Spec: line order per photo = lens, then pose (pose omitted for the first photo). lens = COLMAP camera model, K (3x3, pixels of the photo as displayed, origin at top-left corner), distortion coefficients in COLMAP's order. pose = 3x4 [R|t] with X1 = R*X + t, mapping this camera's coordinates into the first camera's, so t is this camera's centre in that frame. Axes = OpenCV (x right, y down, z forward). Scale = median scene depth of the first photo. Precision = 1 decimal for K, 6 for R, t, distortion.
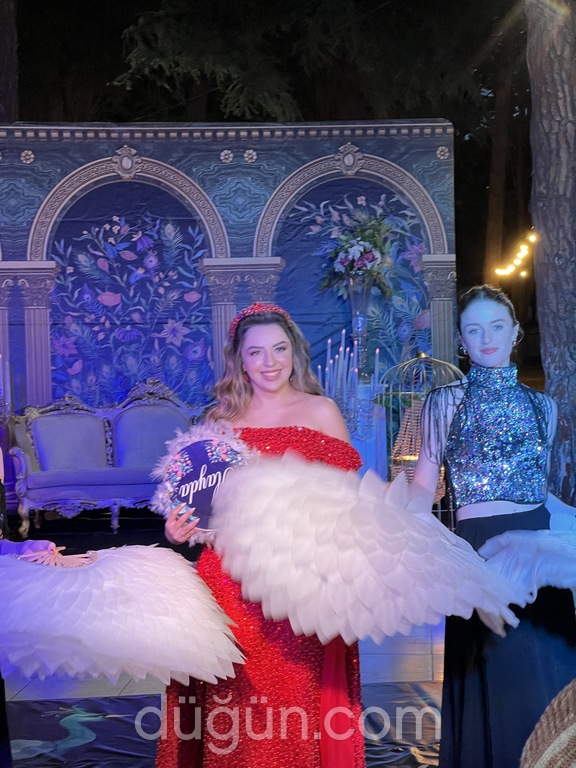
lens RADIAL K [[1726.4, 0, 288.0], [0, 1726.4, 384.0], [0, 0, 1]] dist [-0.109028, 9.187771]
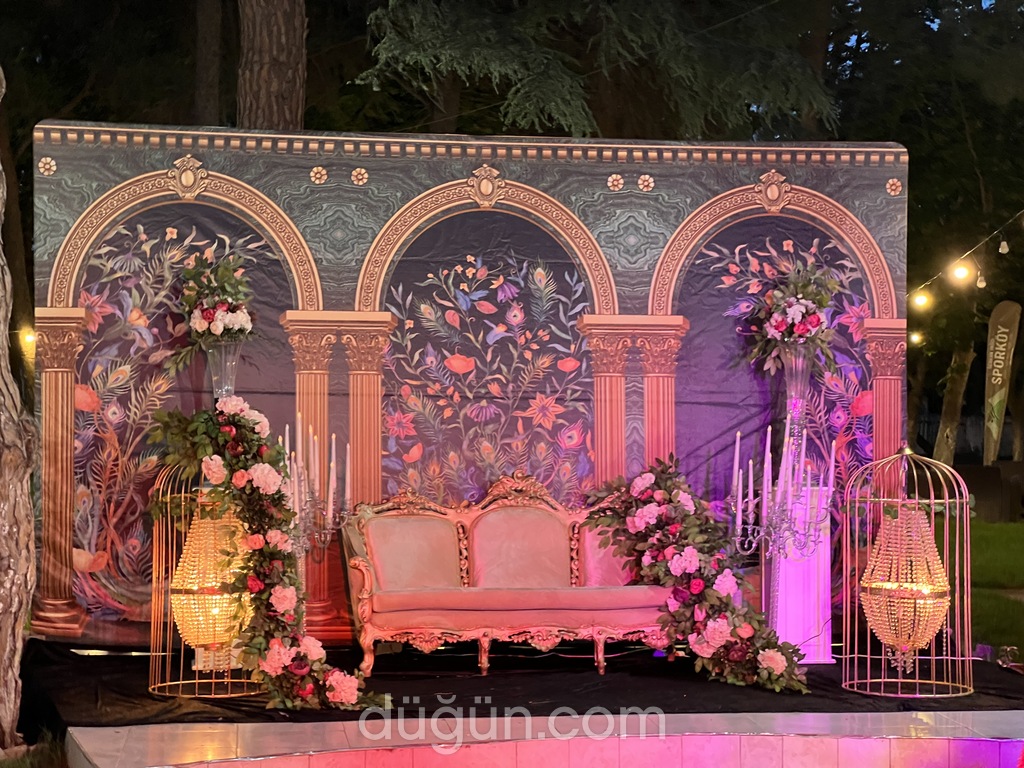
lens RADIAL K [[2301.9, 0, 512.0], [0, 2301.9, 384.0], [0, 0, 1]] dist [-0.109028, 9.187771]
pose [[0.998203, 0.031138, 0.051191, -0.131288], [-0.028915, 0.998630, -0.043613, 0.002828], [-0.052479, 0.042054, 0.997736, -0.007831]]
